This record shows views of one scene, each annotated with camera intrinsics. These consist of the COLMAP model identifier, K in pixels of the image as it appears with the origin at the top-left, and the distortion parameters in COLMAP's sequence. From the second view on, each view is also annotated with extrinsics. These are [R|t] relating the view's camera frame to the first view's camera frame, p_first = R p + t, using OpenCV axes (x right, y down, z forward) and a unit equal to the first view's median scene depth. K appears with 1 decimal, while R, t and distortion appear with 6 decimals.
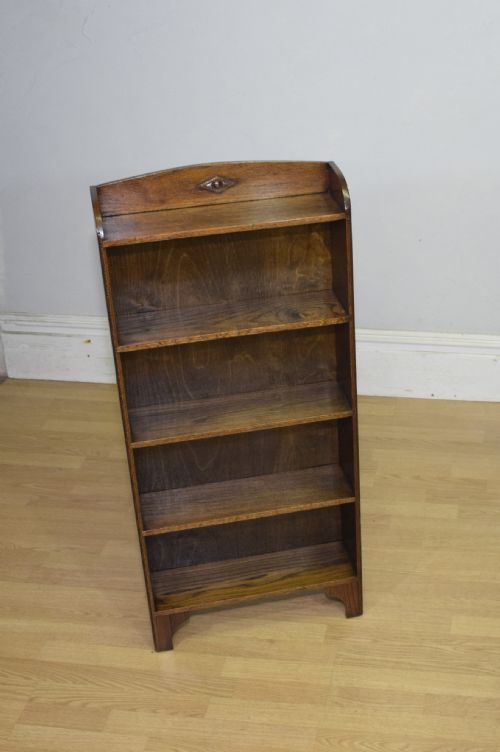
lens RADIAL K [[1150.3, 0, 349.1], [0, 1150.3, 391.1], [0, 0, 1]] dist [-0.014563, -0.033684]
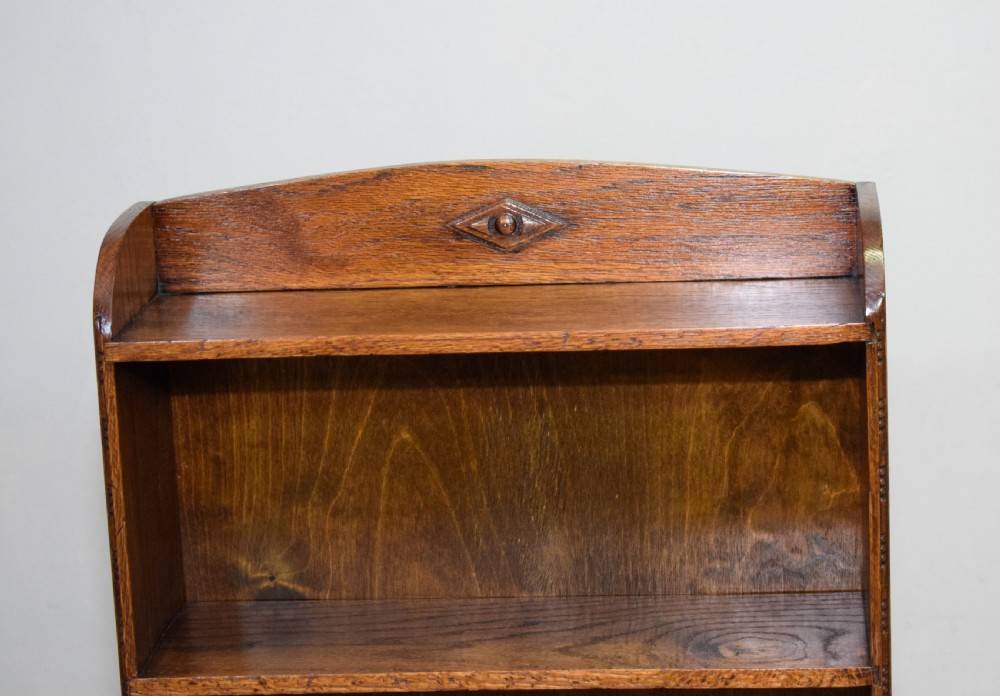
lens RADIAL K [[2685.4, 0, 595.0], [0, 2685.4, 331.1], [0, 0, 1]] dist [-0.010755, -0.165220]
pose [[0.954474, 0.061426, -0.291900, 0.128453], [-0.133136, 0.963416, -0.232603, 0.024030], [0.266933, 0.260876, 0.927734, 0.284442]]
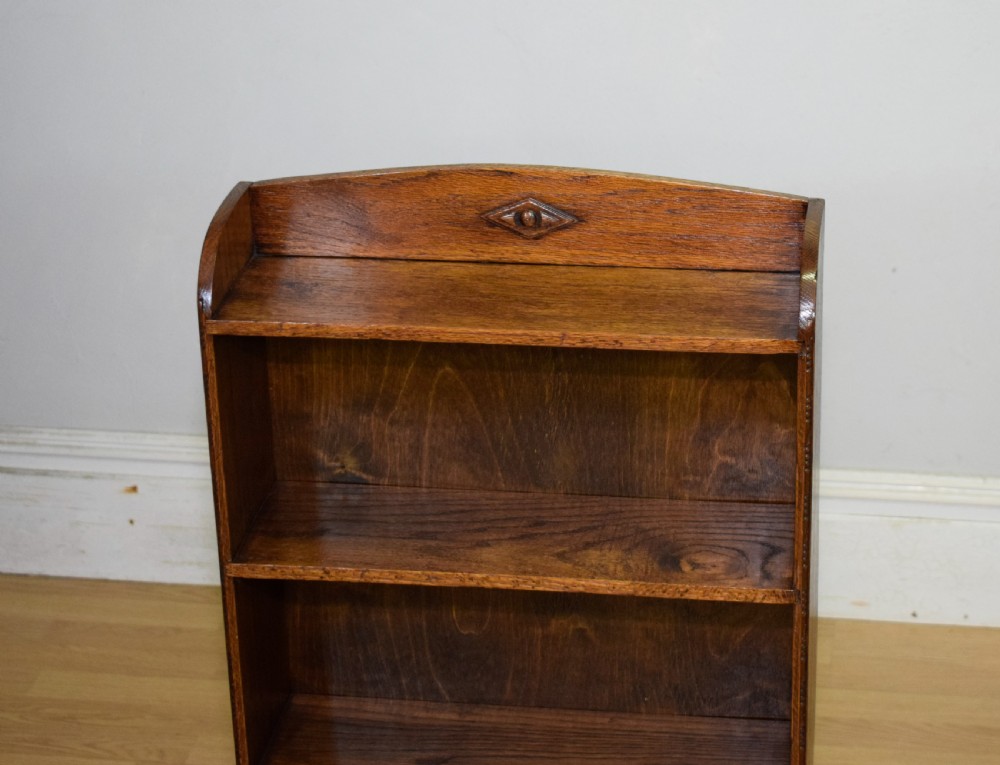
lens RADIAL K [[2443.6, 0, 627.8], [0, 2443.6, 333.8], [0, 0, 1]] dist [-0.023029, 0.136786]
pose [[0.935538, 0.160258, -0.314779, 0.190189], [-0.181247, 0.982689, -0.038374, -0.105553], [0.303180, 0.092953, 0.948389, 0.172707]]
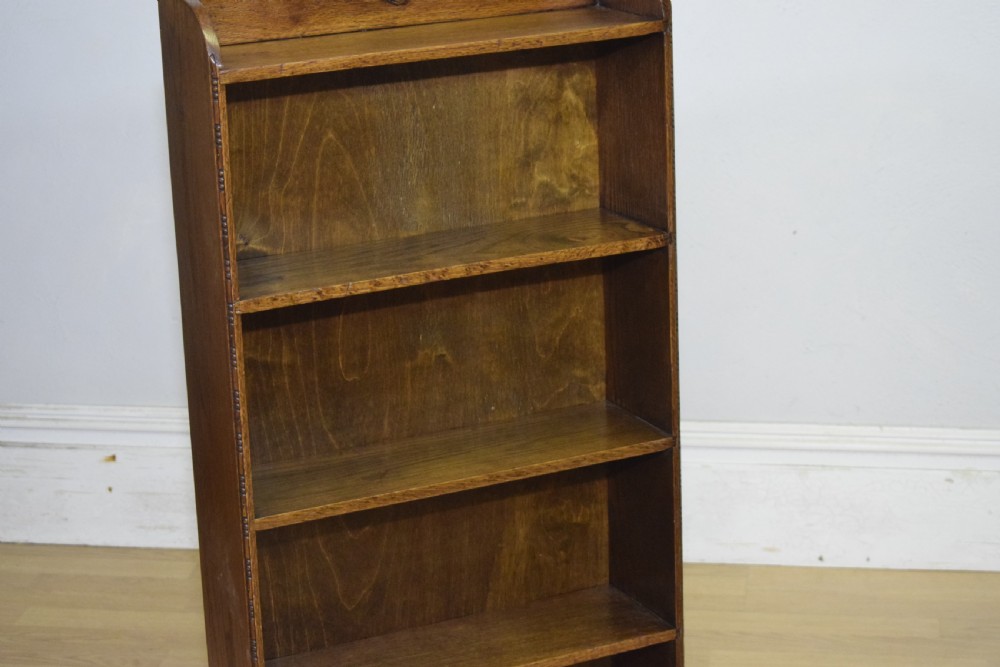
lens RADIAL K [[2293.9, 0, 500.0], [0, 2293.9, 333.5], [0, 0, 1]] dist [-0.015560, -0.048867]
pose [[0.979107, -0.062781, 0.193414, -0.260750], [0.103146, 0.973035, -0.206311, 0.171545], [-0.175246, 0.221950, 0.959180, 0.056251]]
